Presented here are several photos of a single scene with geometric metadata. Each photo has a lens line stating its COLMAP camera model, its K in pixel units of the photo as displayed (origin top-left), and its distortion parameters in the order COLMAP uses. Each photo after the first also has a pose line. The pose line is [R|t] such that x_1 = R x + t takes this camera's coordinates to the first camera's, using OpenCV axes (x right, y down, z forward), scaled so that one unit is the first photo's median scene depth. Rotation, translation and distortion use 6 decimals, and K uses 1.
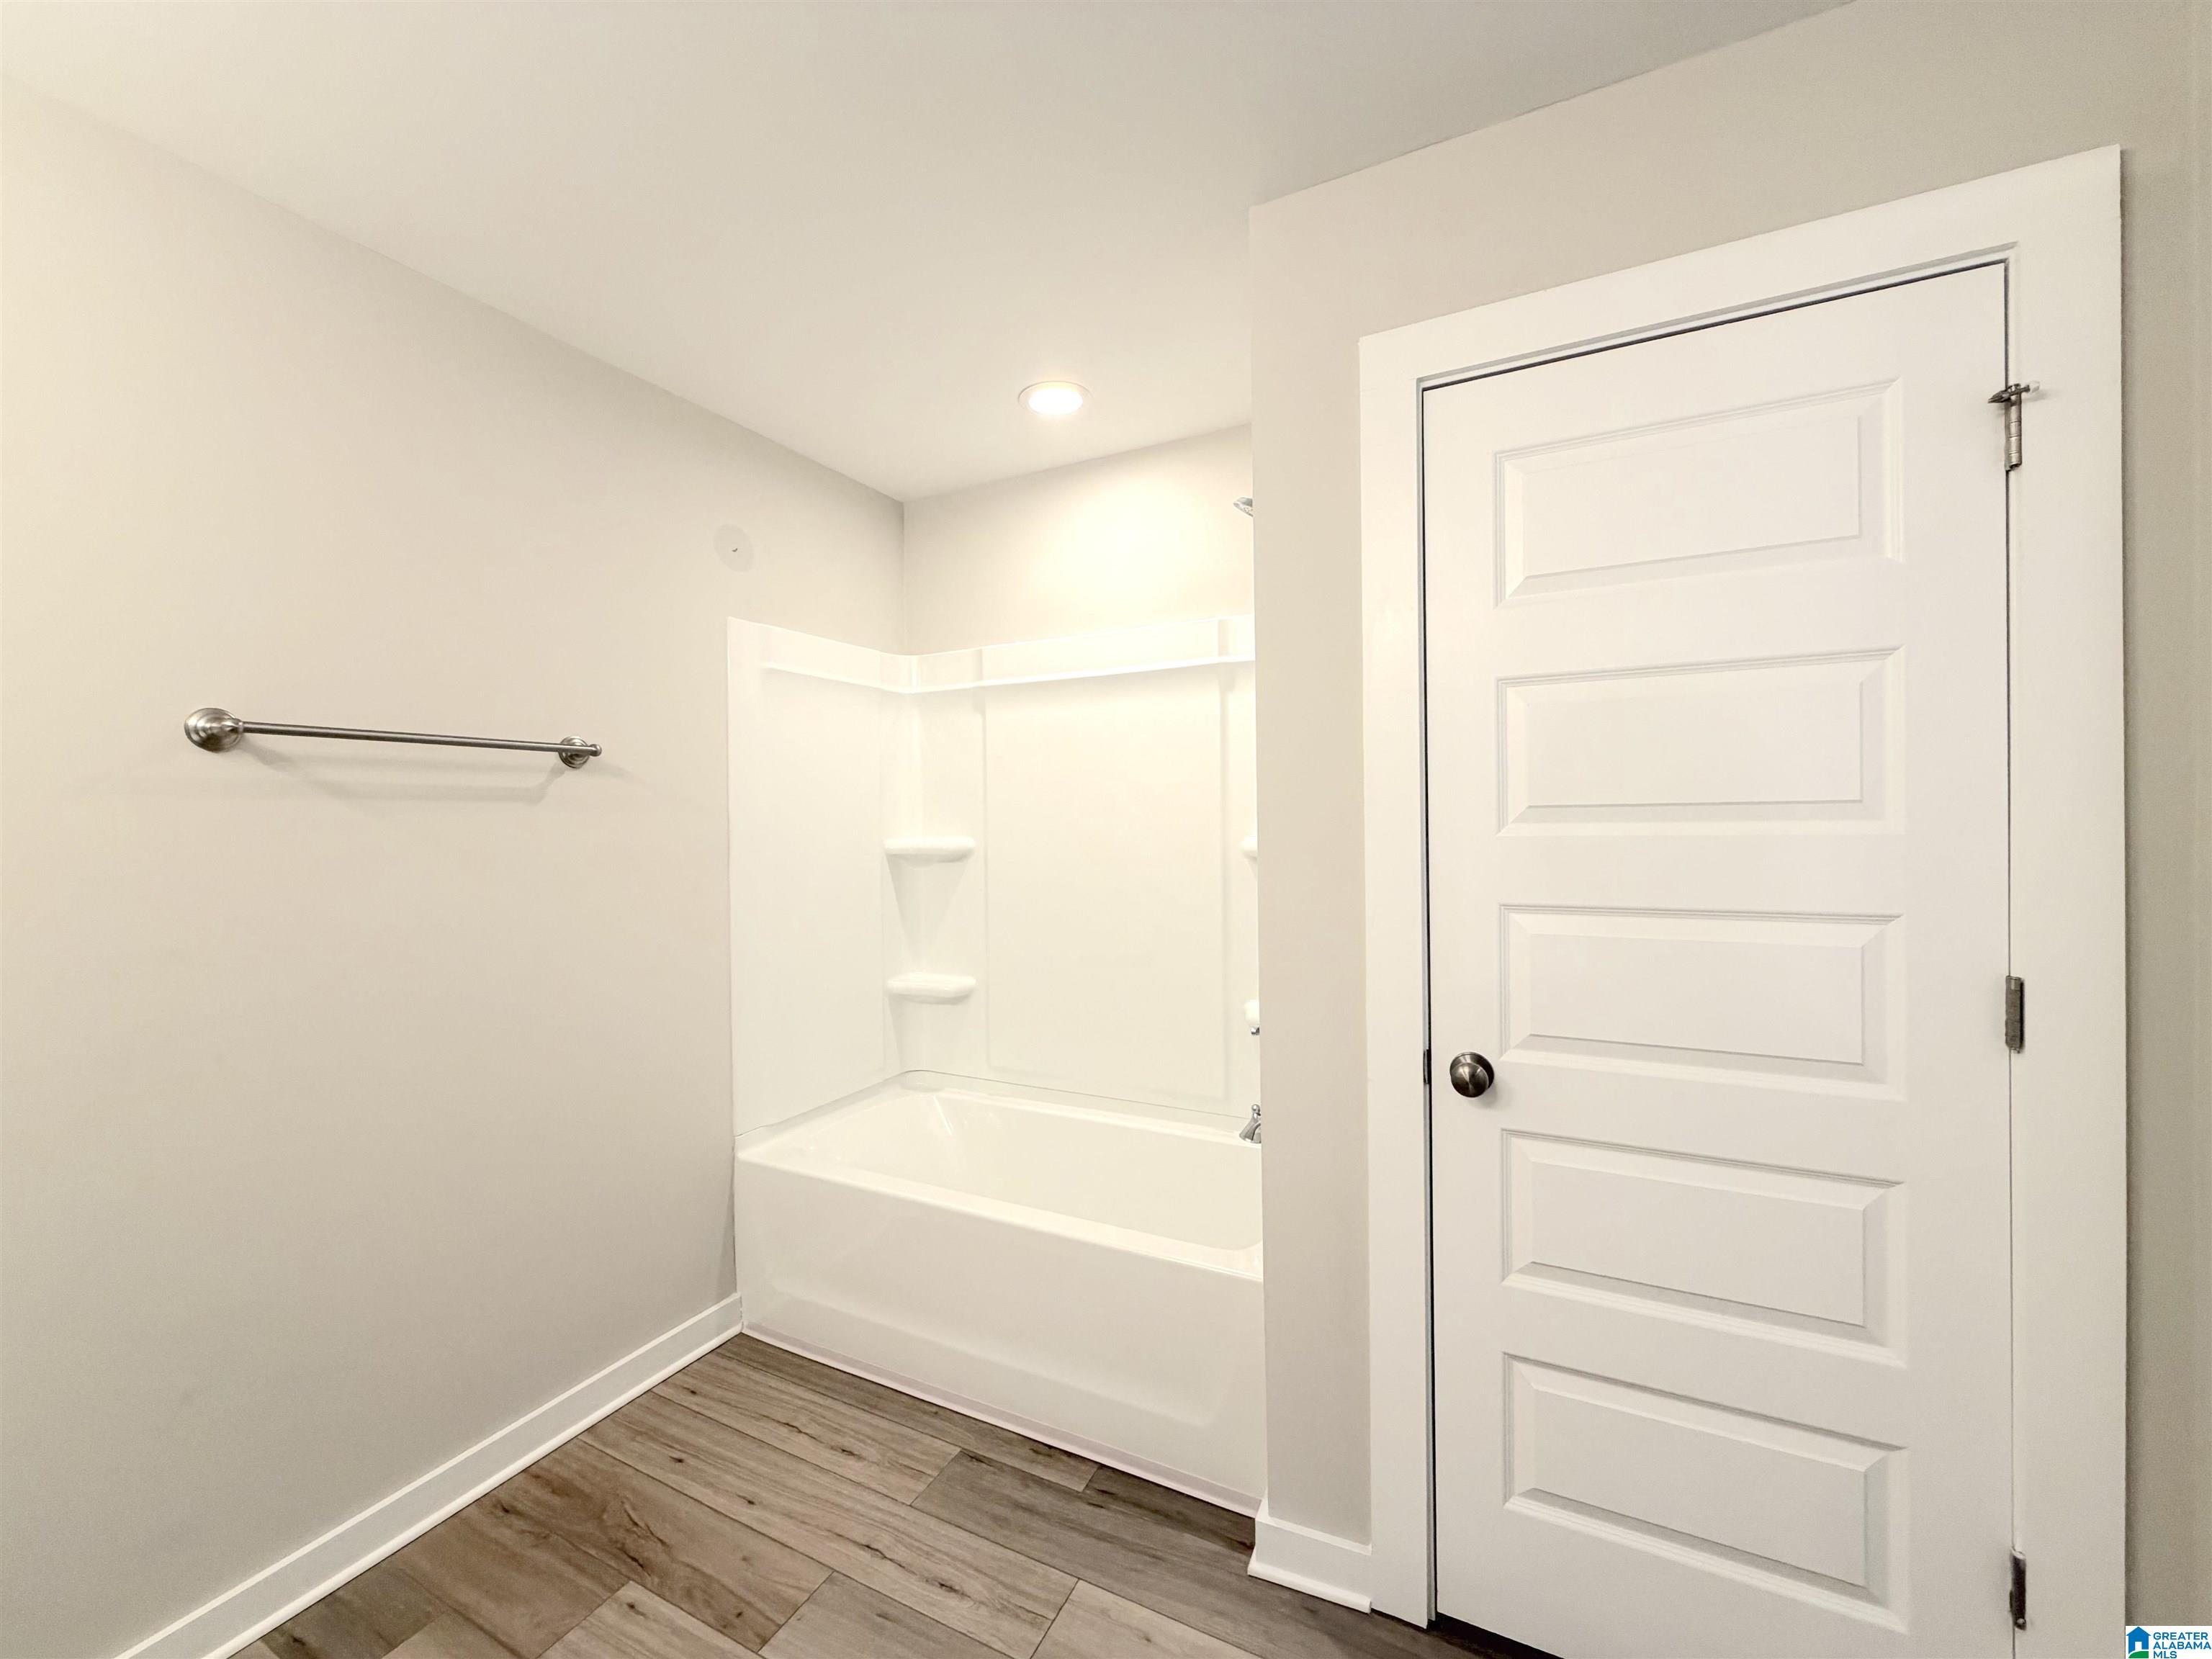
lens RADIAL K [[883.7, 0, 1096.1], [0, 883.7, 826.9], [0, 0, 1]] dist [-0.001736, 0.000219]
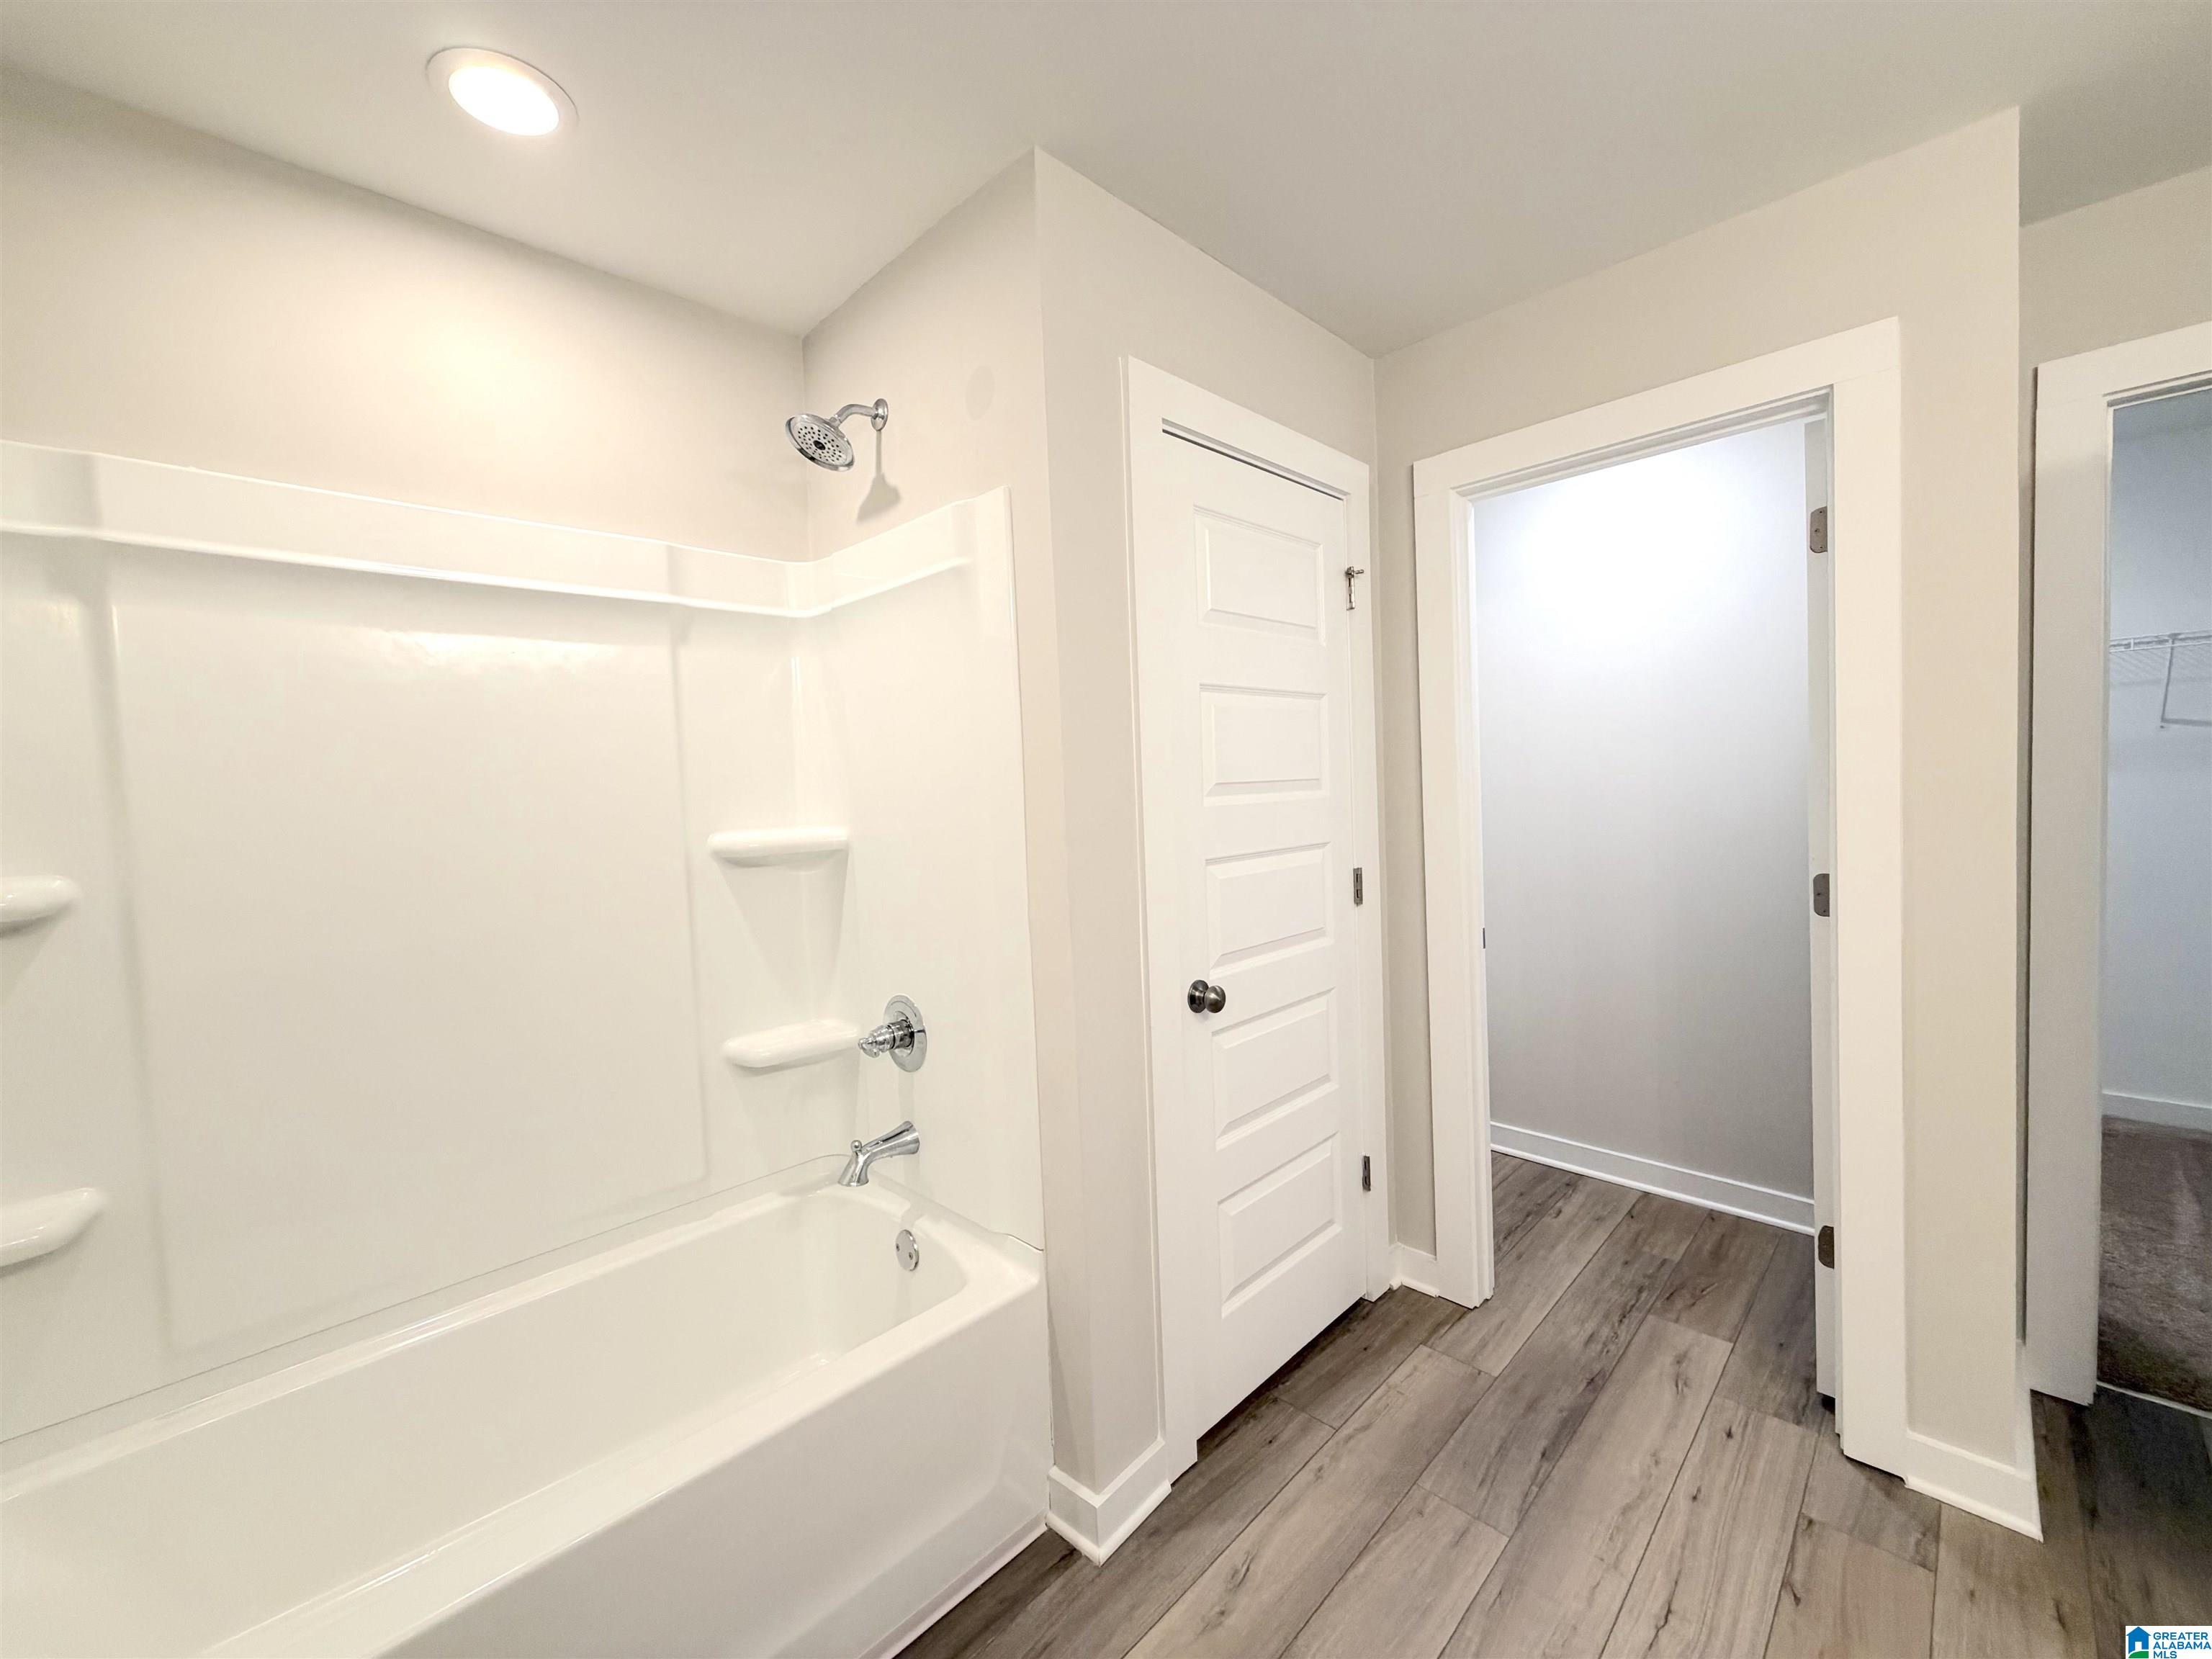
lens RADIAL K [[883.7, 0, 1096.1], [0, 883.7, 826.9], [0, 0, 1]] dist [-0.001736, 0.000219]
pose [[0.303010, -0.044542, 0.951946, -0.761821], [0.044715, 0.998471, 0.032486, -0.008667], [-0.951938, 0.032723, 0.304538, 0.709233]]
